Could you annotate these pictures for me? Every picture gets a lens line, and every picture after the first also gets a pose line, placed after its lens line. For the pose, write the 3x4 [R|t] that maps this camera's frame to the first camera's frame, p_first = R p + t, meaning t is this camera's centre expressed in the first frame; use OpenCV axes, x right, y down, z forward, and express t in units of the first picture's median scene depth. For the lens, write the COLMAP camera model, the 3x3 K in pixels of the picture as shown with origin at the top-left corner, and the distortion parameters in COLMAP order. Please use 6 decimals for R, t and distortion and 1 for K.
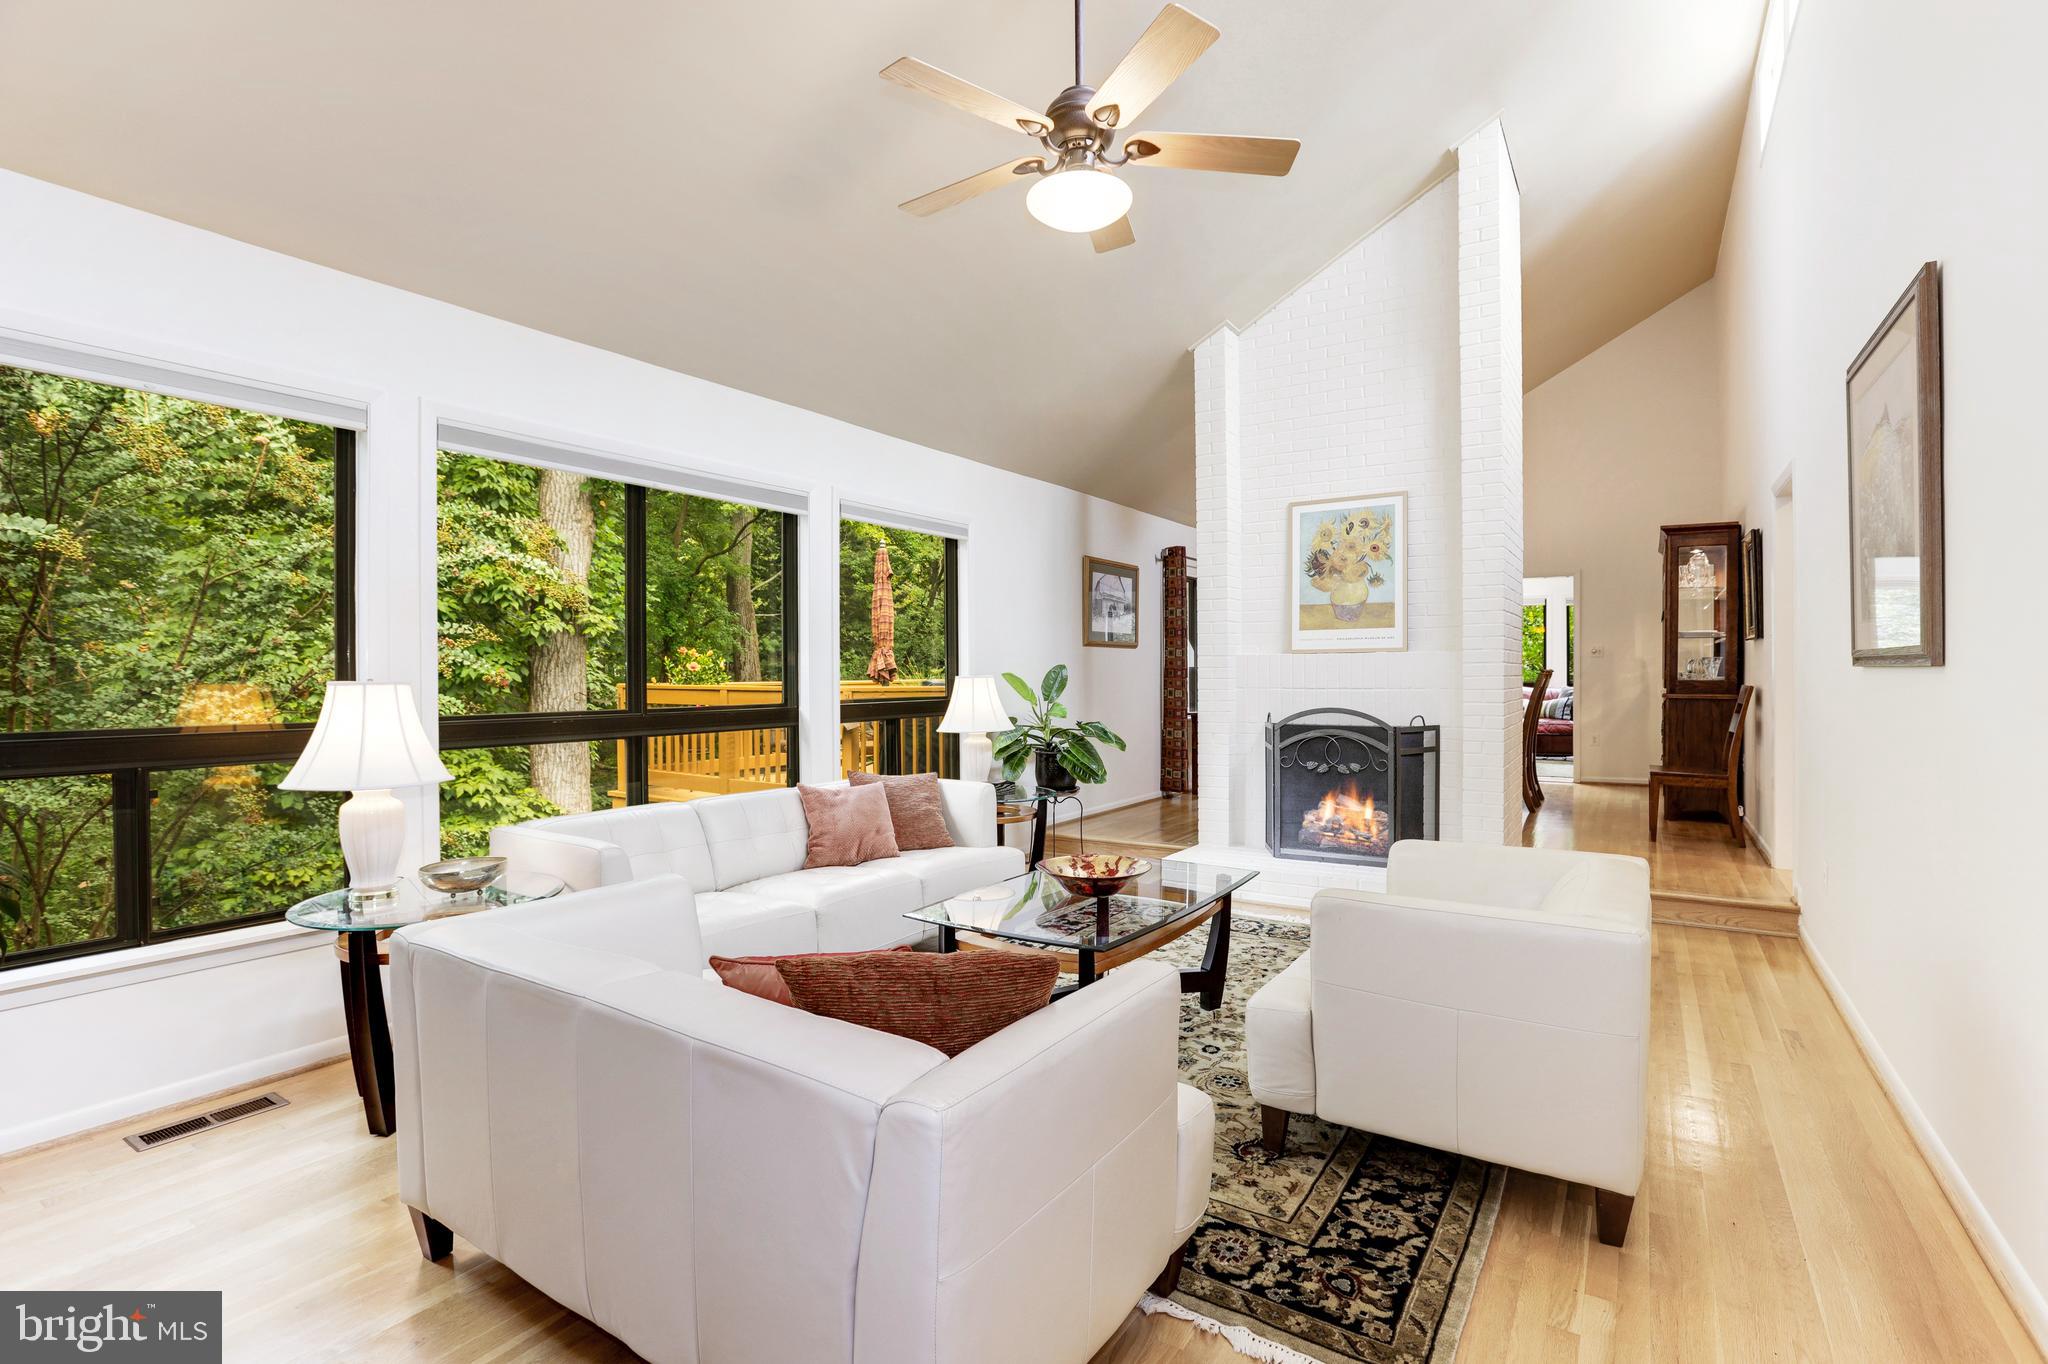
lens RADIAL K [[952.7, 0, 1024.0], [0, 952.7, 682.0], [0, 0, 1]] dist [-0.060579, 0.014828]
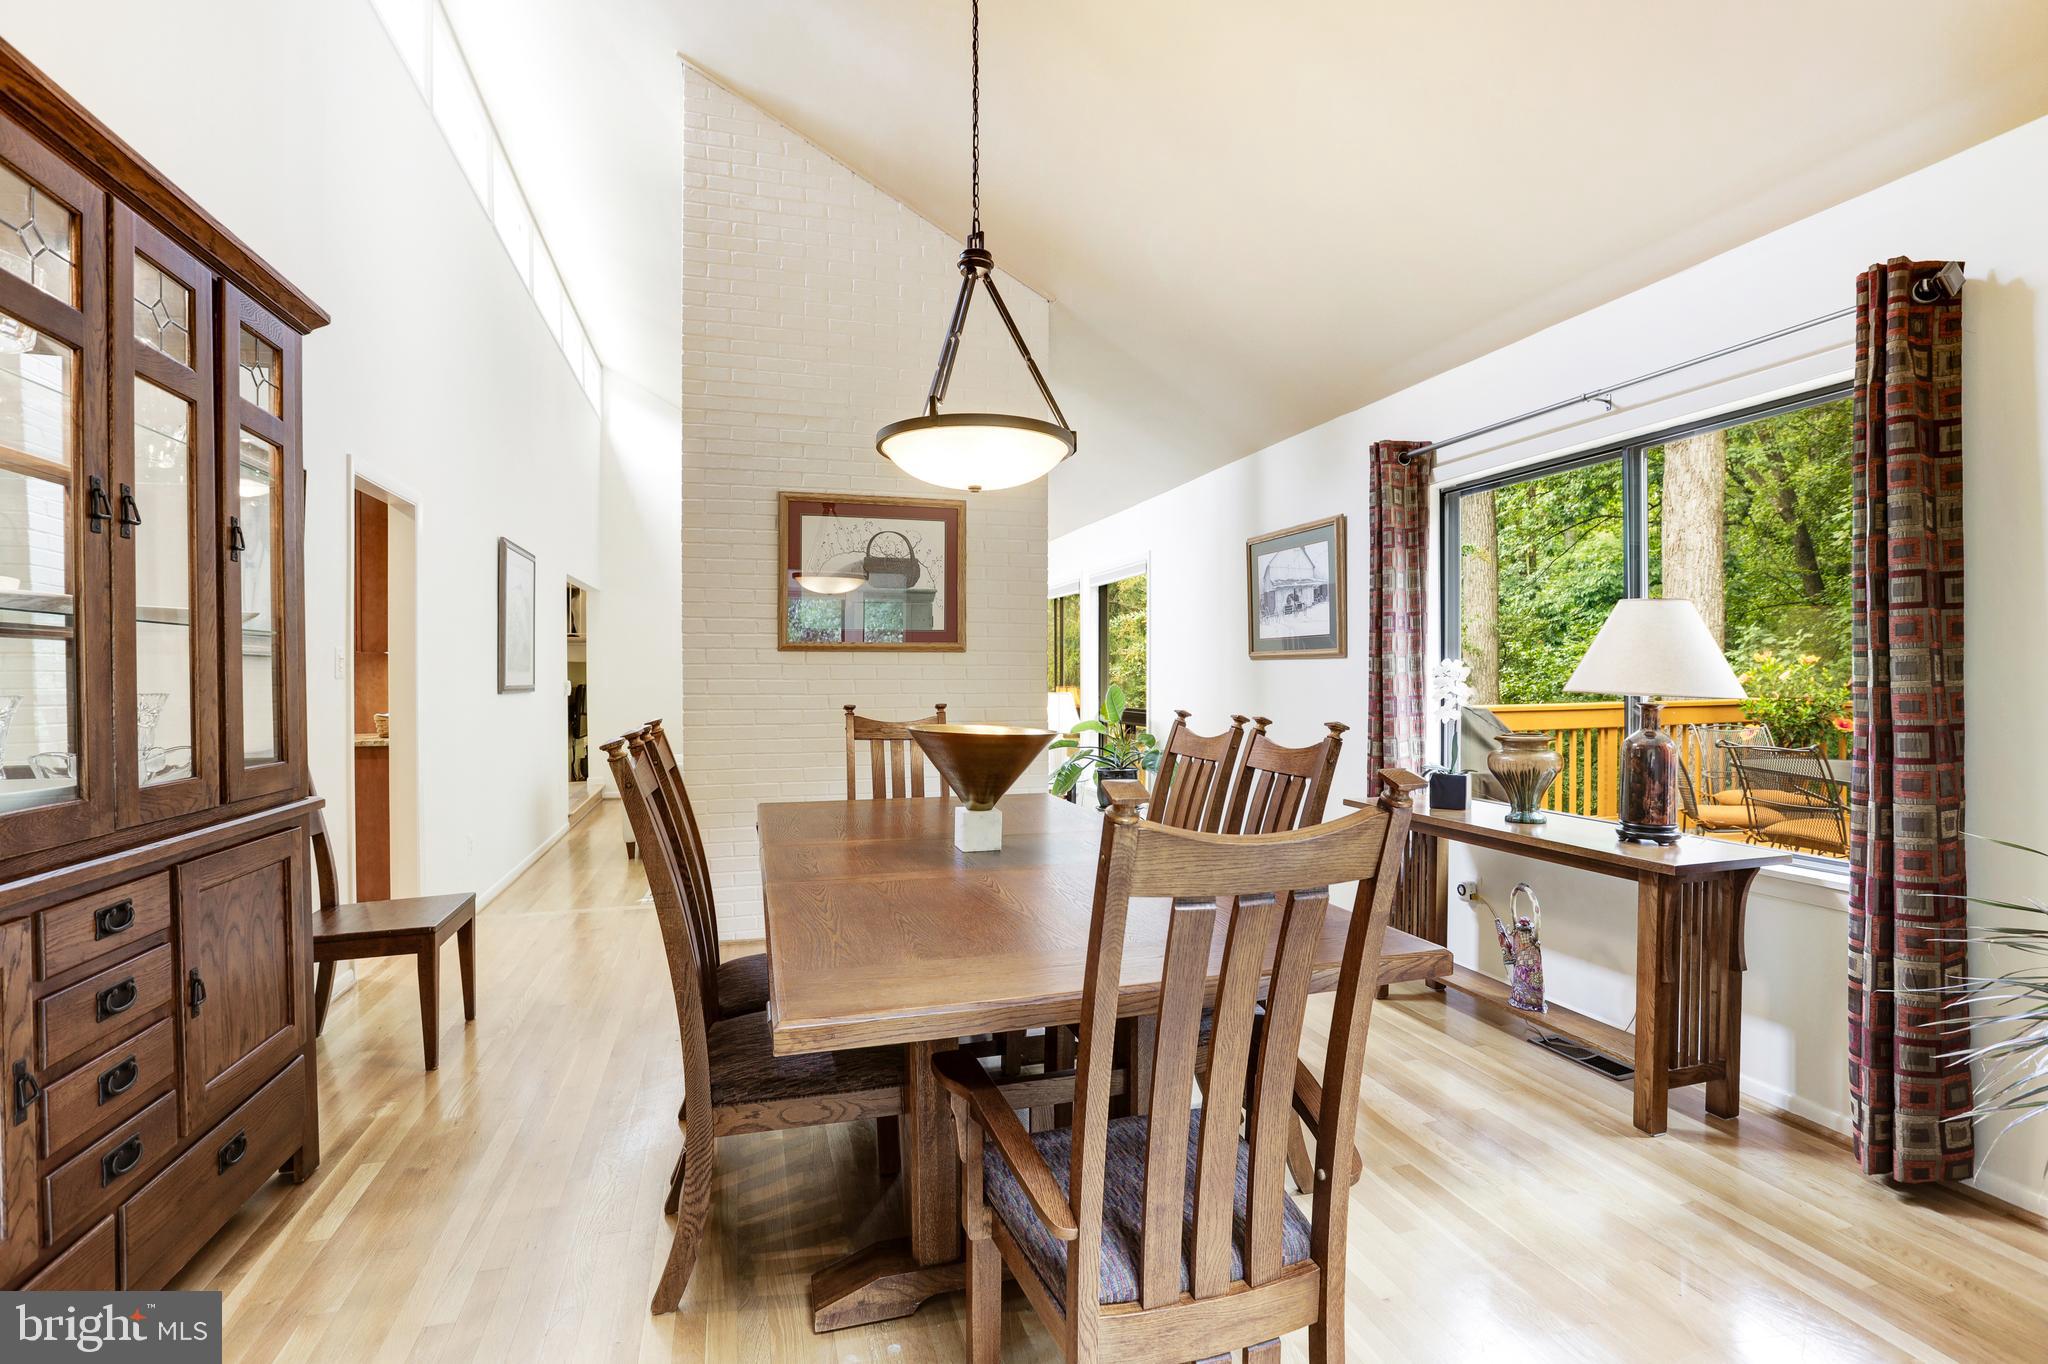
lens RADIAL K [[952.7, 0, 1024.0], [0, 952.7, 682.0], [0, 0, 1]] dist [-0.060579, 0.014828]
pose [[-0.657049, 0.006080, -0.753823, 0.692705], [-0.007388, 0.999868, 0.014504, -0.028365], [0.753811, 0.015099, -0.656917, 1.270856]]
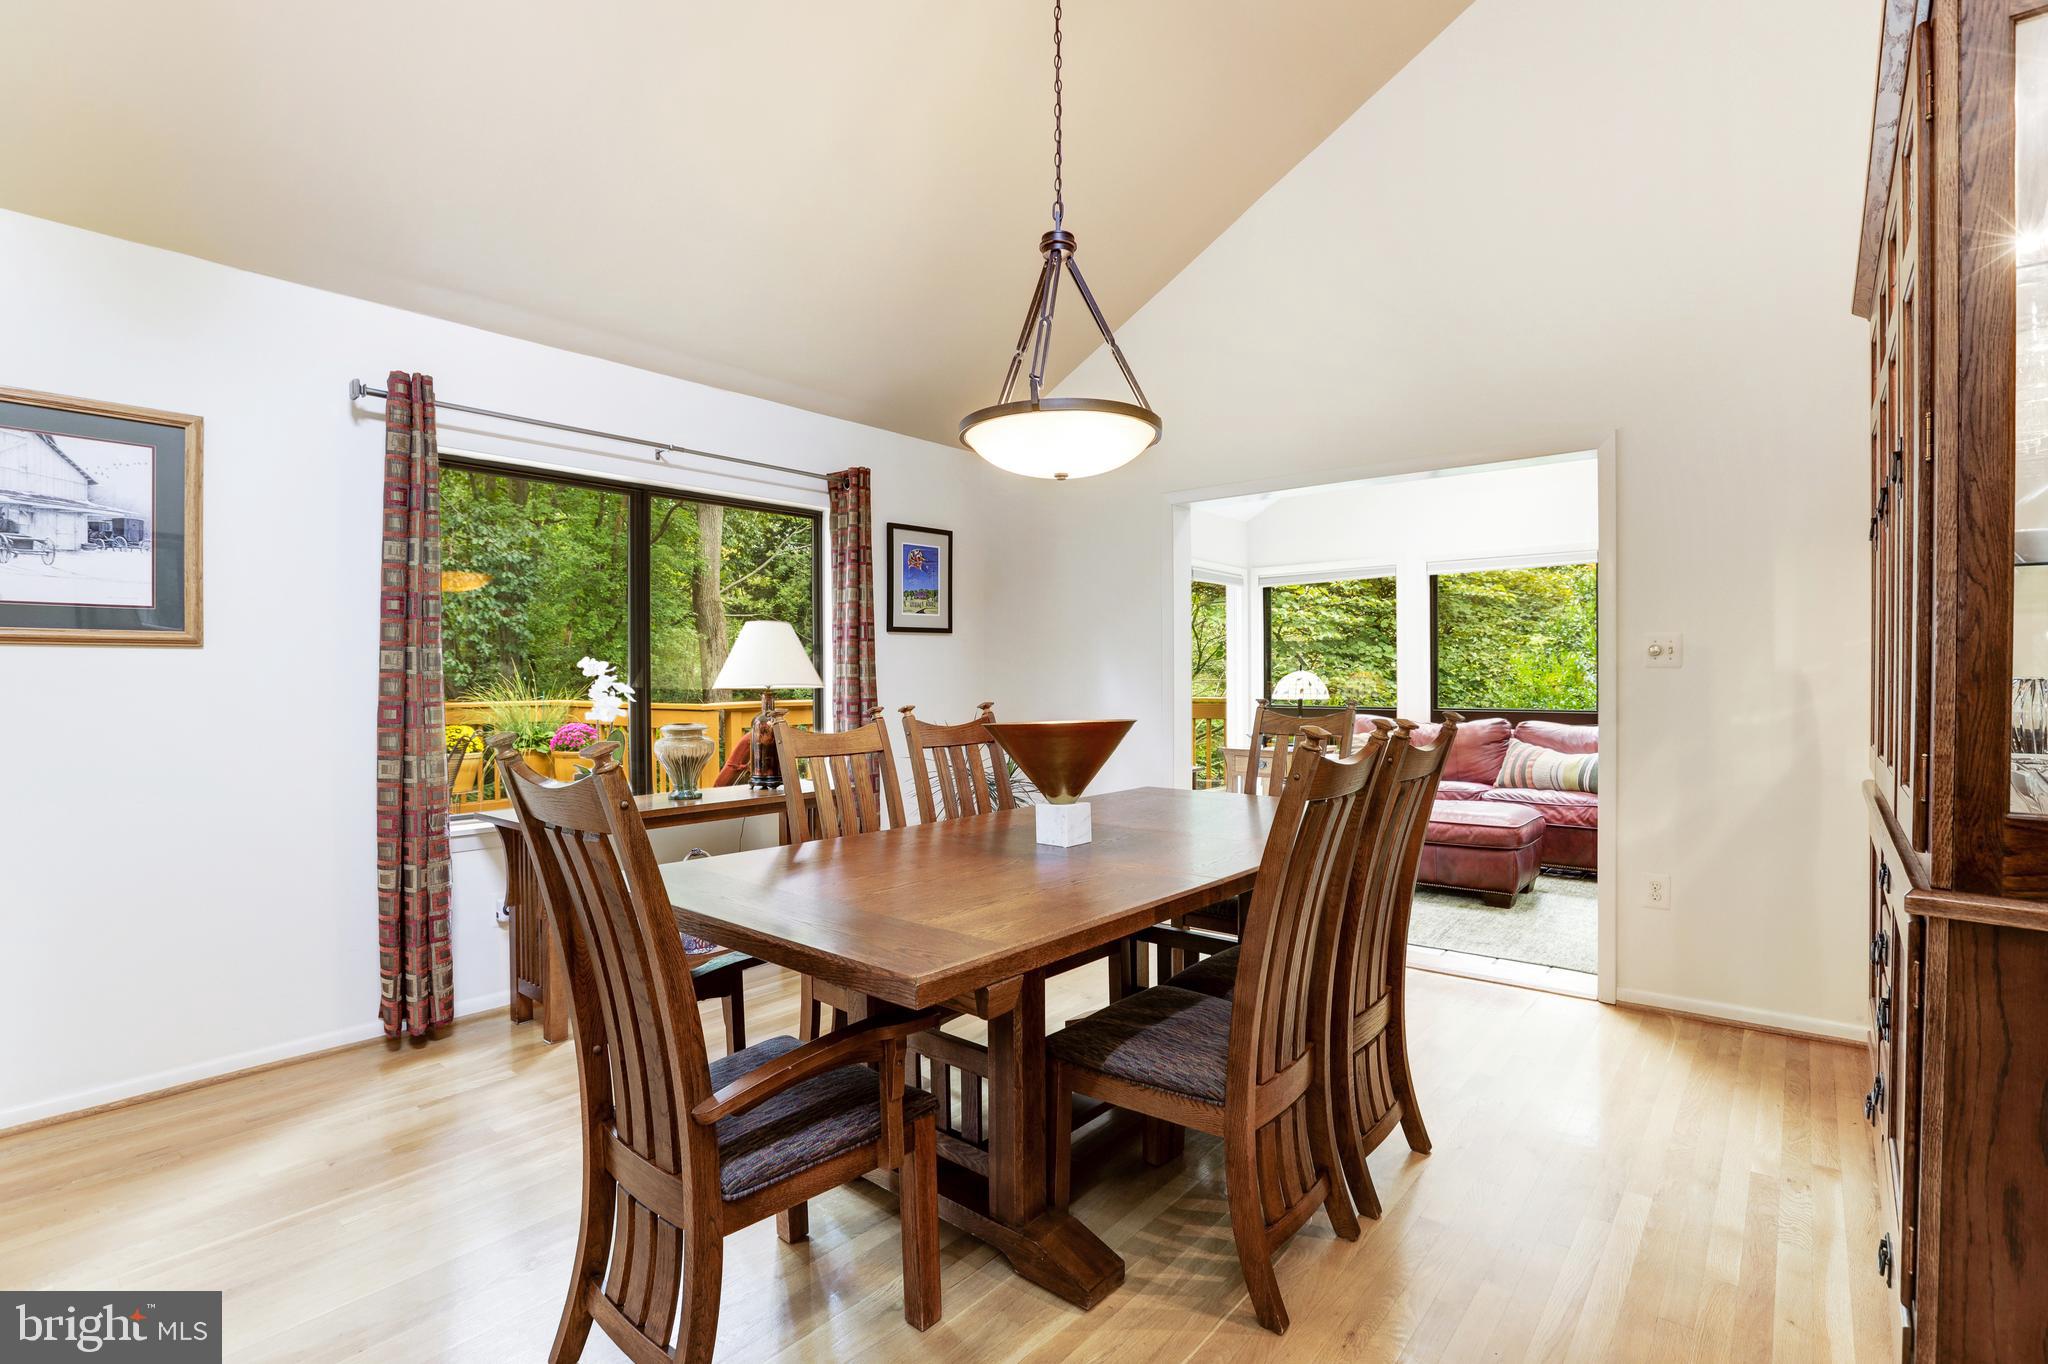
lens RADIAL K [[952.7, 0, 1024.0], [0, 952.7, 682.0], [0, 0, 1]] dist [-0.060579, 0.014828]
pose [[0.992584, 0.001810, -0.121550, 0.485044], [-0.002650, 0.999974, -0.006749, -0.020820], [0.121535, 0.007021, 0.992562, 0.721362]]
